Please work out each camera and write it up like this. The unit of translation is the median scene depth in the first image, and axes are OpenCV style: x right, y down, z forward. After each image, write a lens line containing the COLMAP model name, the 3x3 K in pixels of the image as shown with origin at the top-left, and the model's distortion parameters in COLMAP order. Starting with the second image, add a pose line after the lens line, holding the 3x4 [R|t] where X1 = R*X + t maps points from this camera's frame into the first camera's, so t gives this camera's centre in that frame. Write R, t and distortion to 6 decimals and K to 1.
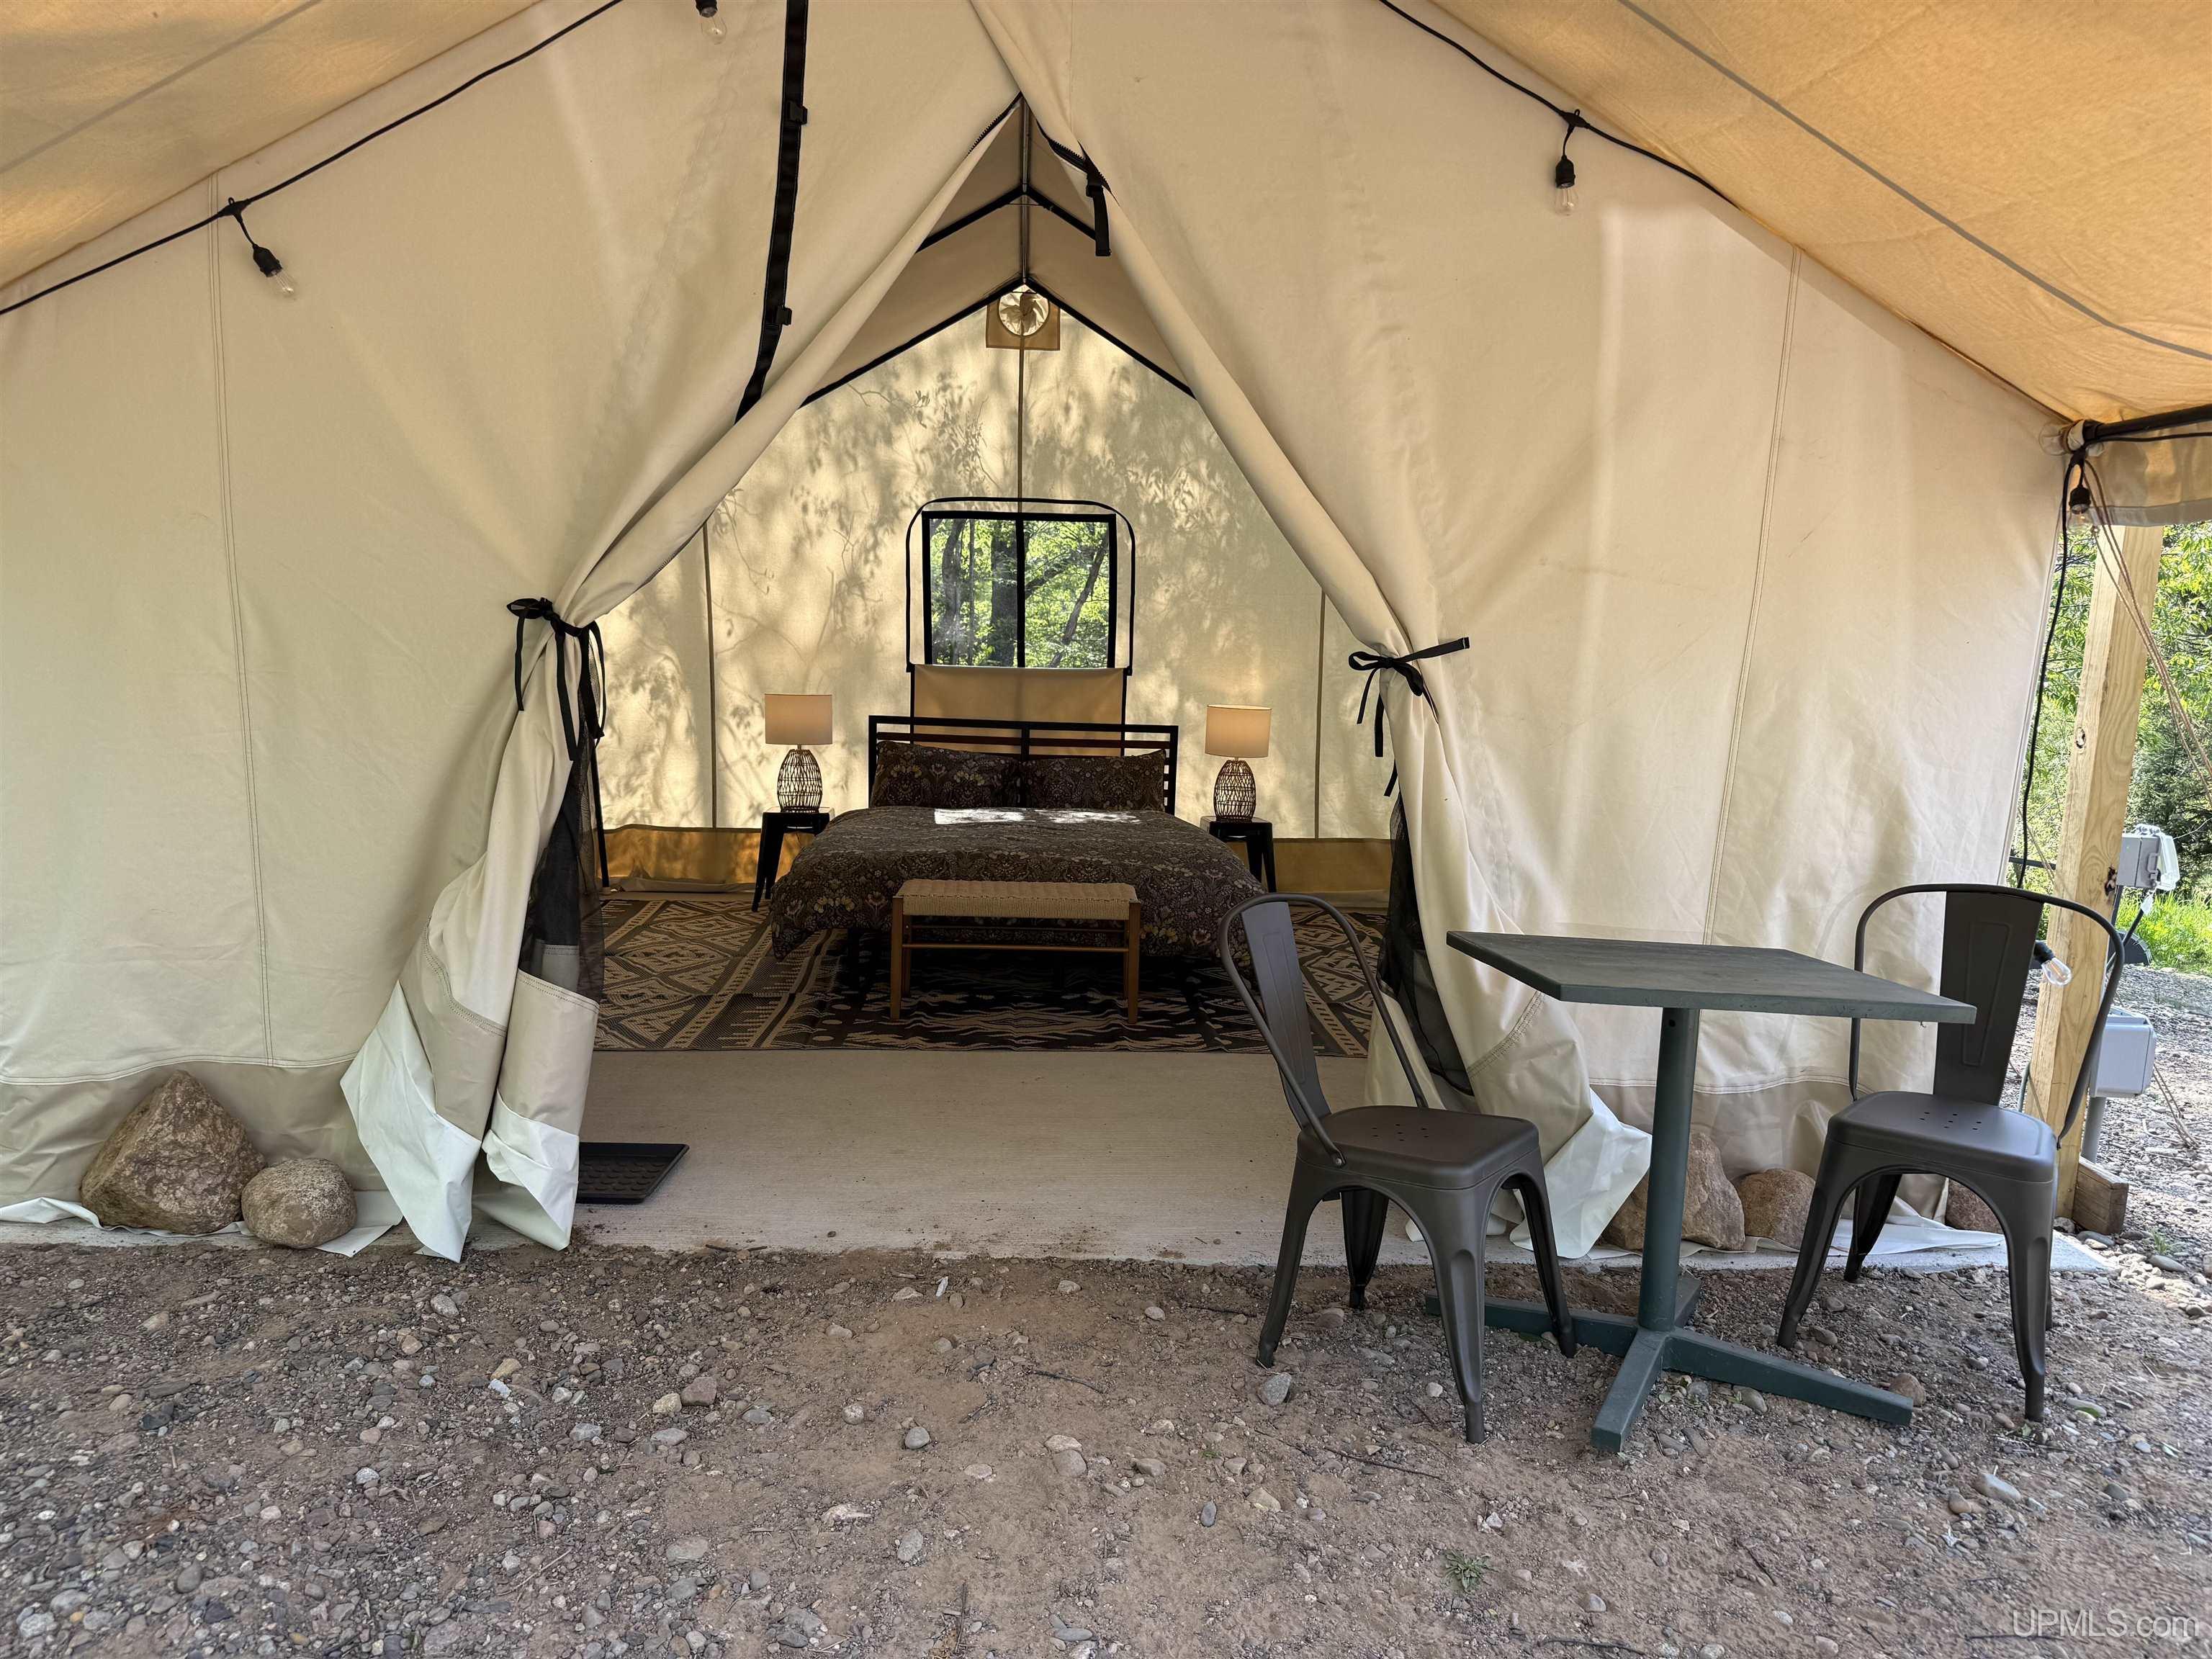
lens RADIAL K [[1607.2, 0, 1105.3], [0, 1607.2, 838.1], [0, 0, 1]] dist [0.118755, 0.001450]
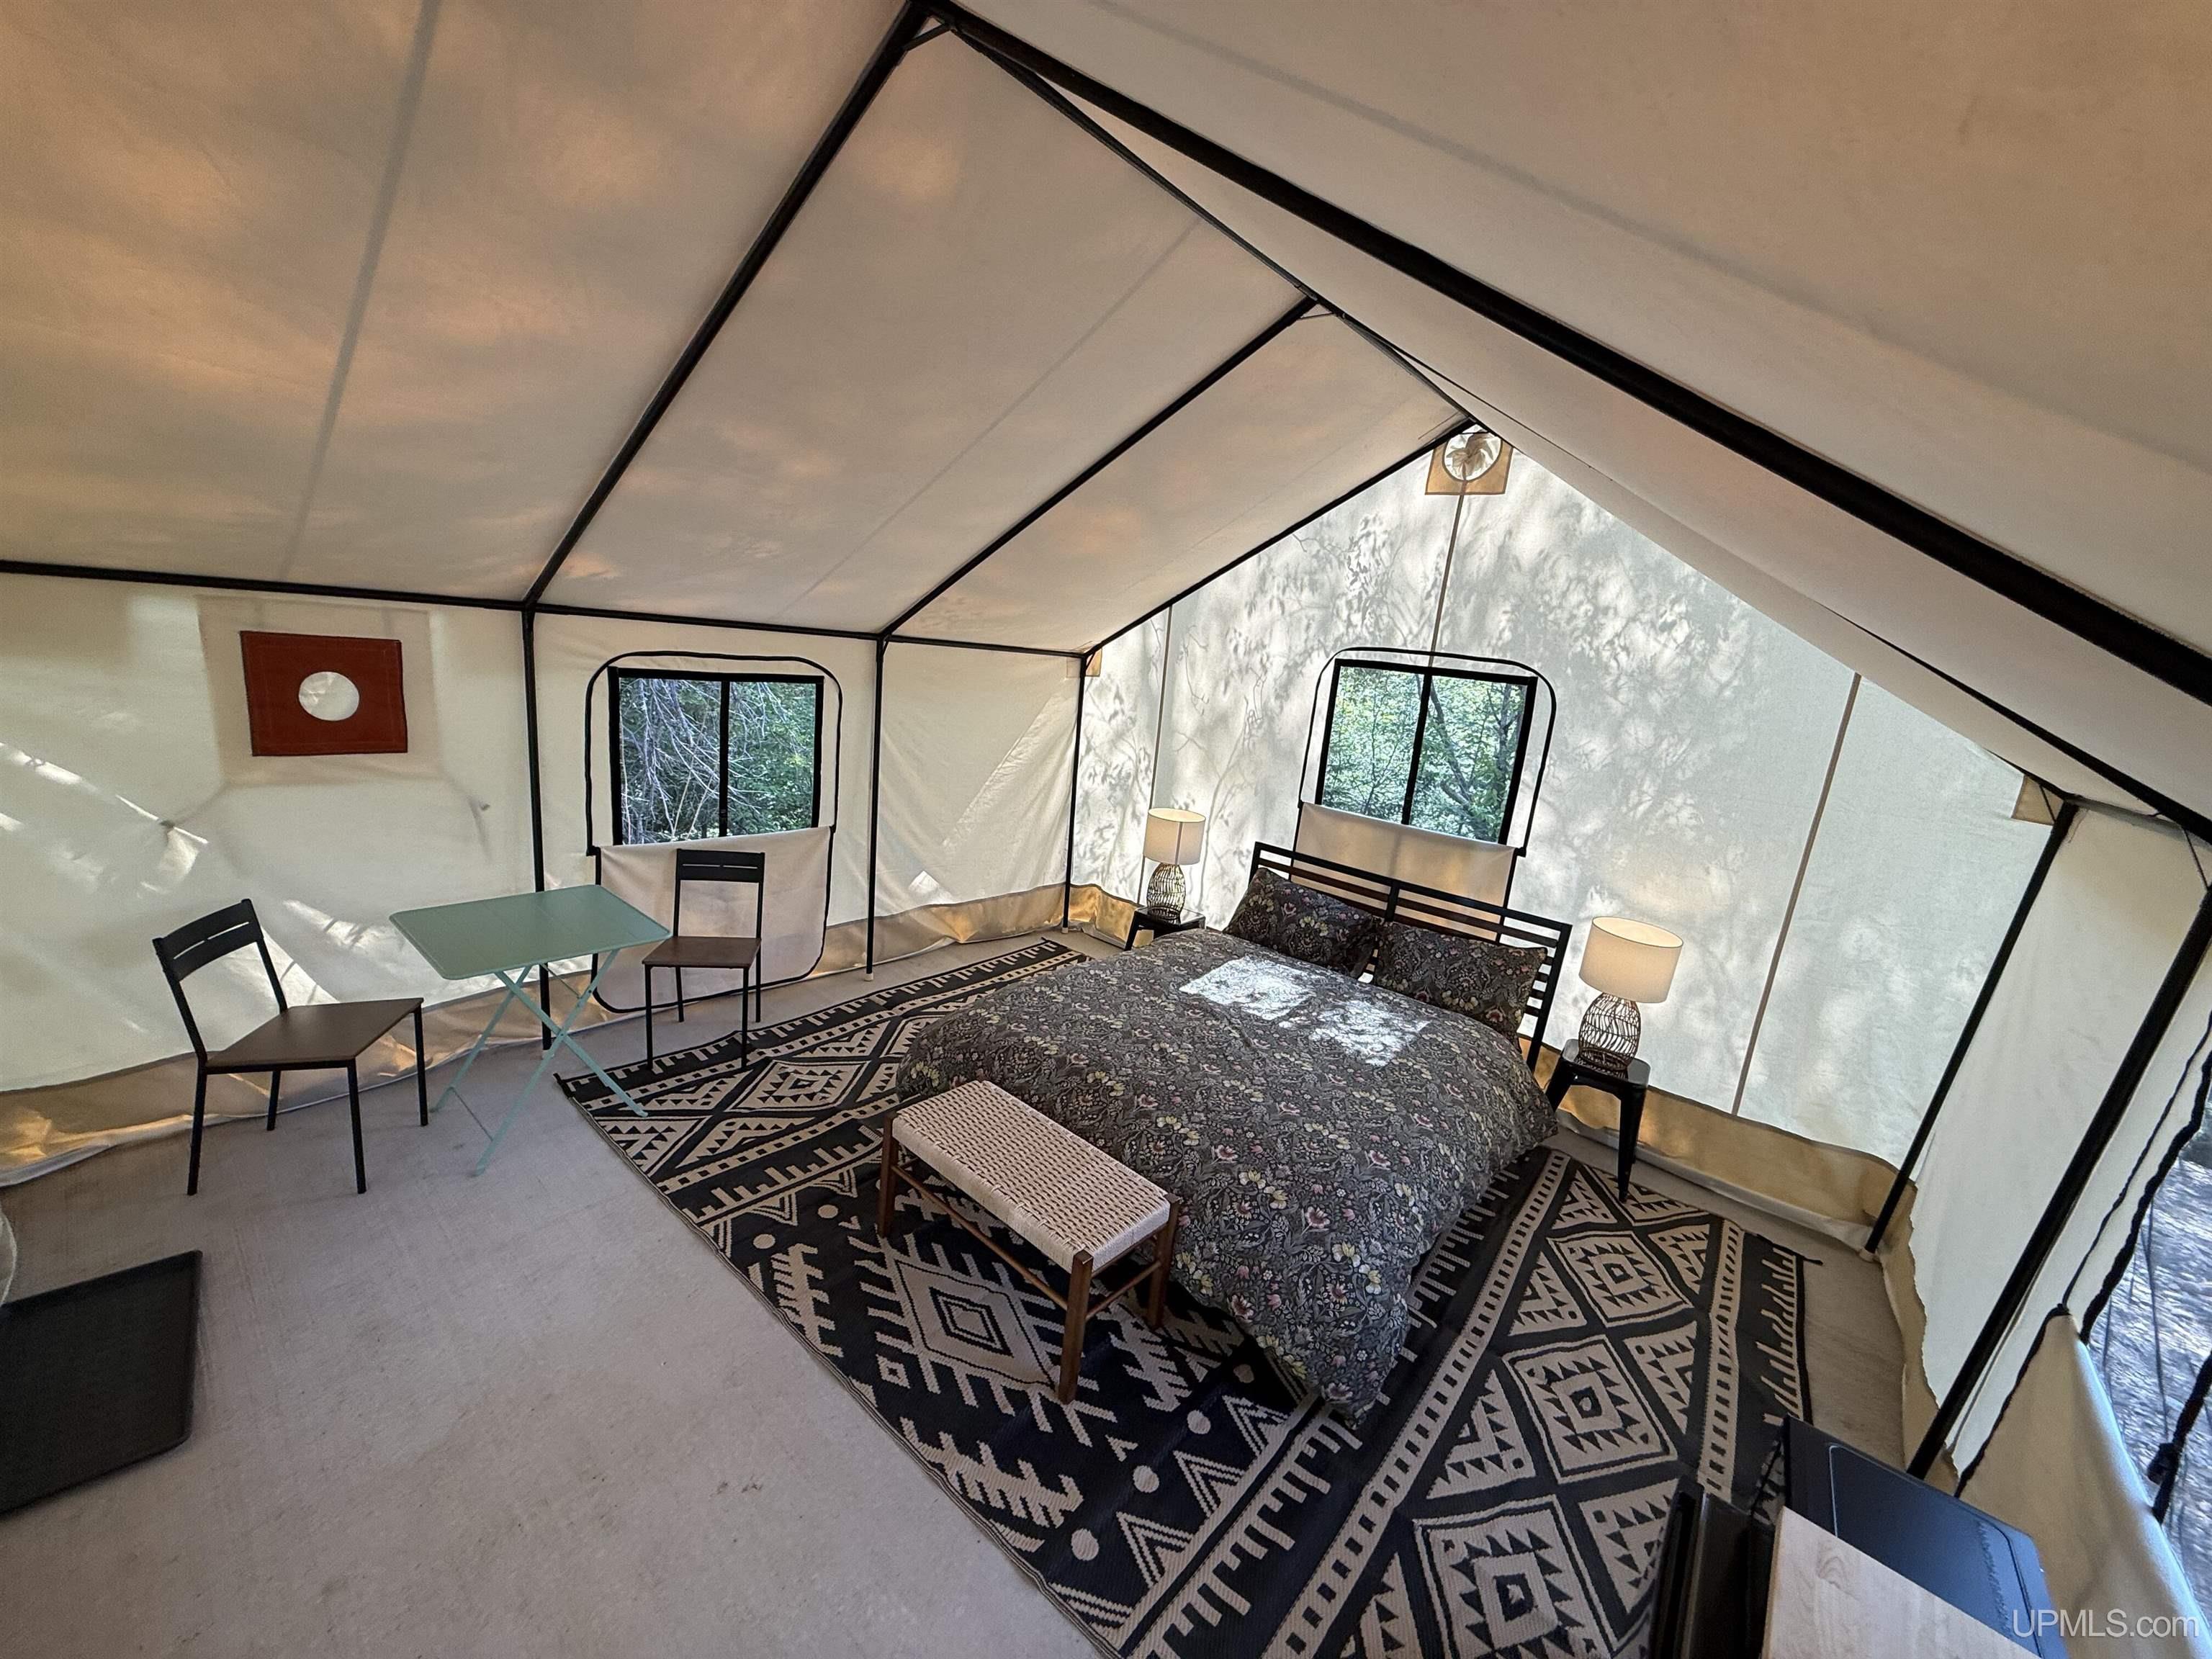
lens RADIAL K [[889.9, 0, 1087.5], [0, 889.9, 824.5], [0, 0, 1]] dist [-0.004129, 0.000597]
pose [[0.715121, 0.201917, -0.669202, 0.171873], [-0.170219, 0.978854, 0.113448, -0.136411], [0.677958, 0.032782, 0.734369, 0.484485]]
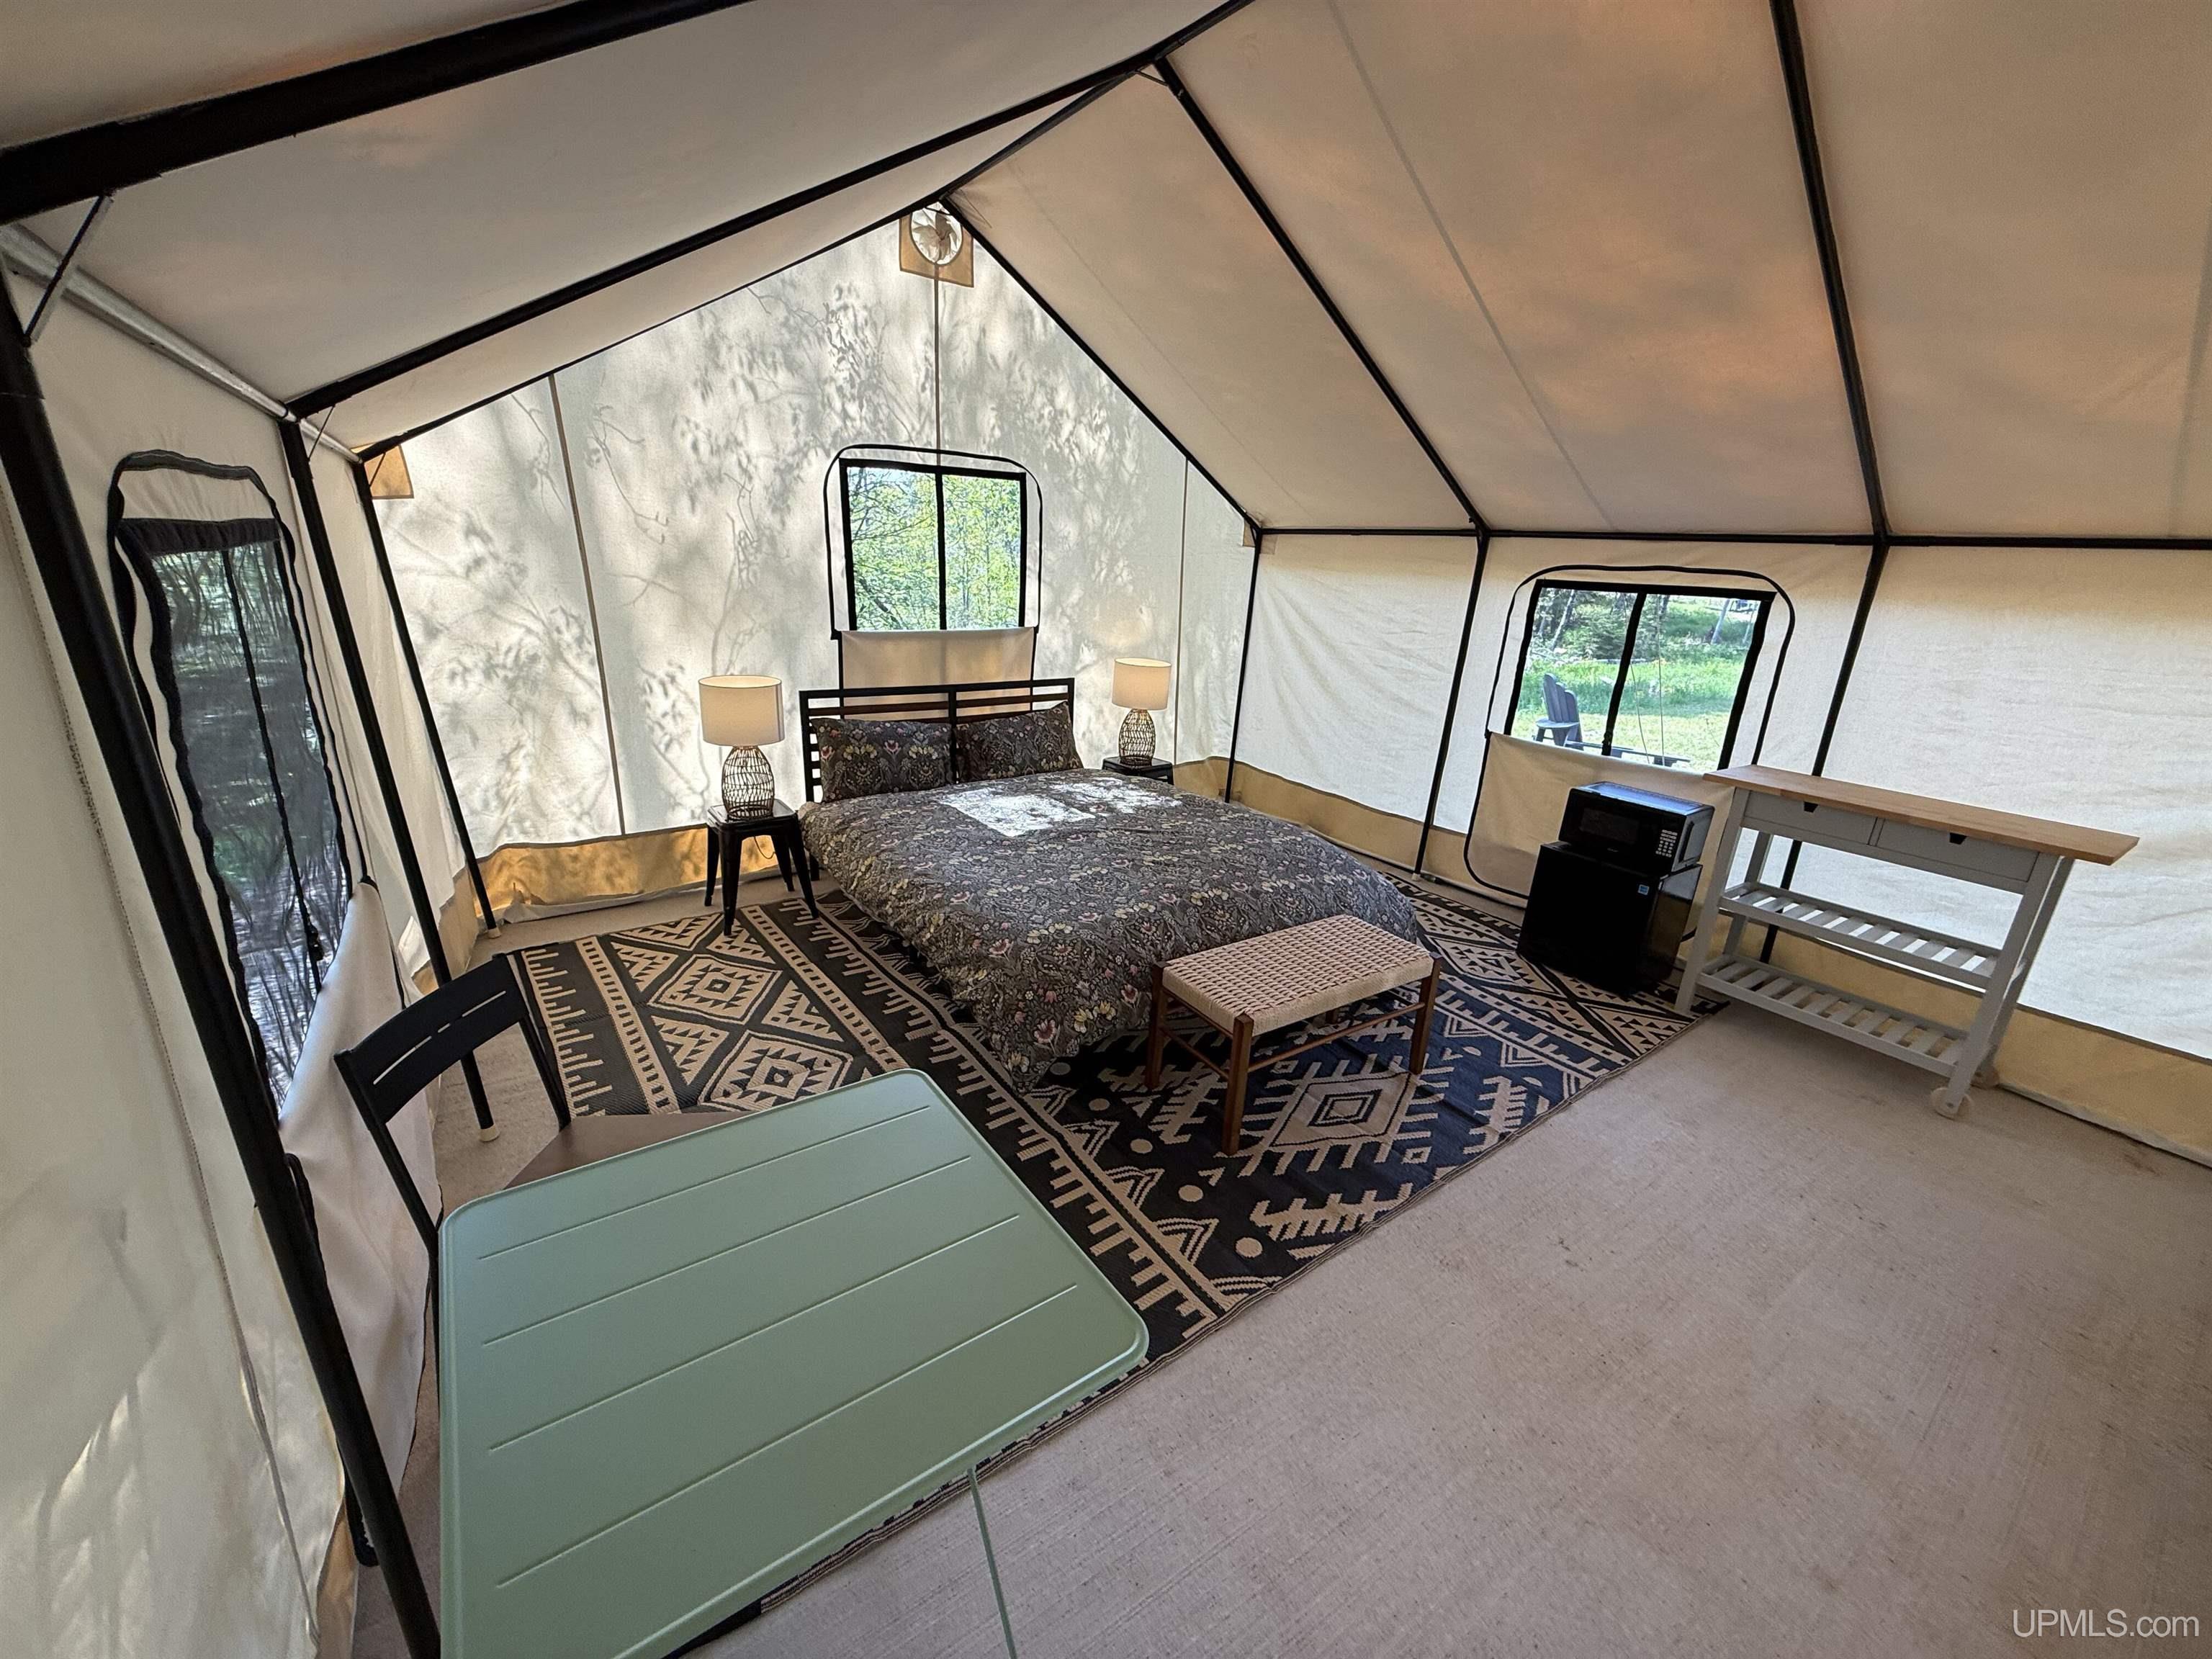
lens RADIAL K [[889.9, 0, 1114.3], [0, 889.9, 832.3], [0, 0, 1]] dist [-0.004129, 0.000597]
pose [[0.841021, -0.150684, 0.519594, -0.271466], [0.037533, 0.974365, 0.221819, -0.103775], [-0.539699, -0.167053, 0.825117, 0.476756]]
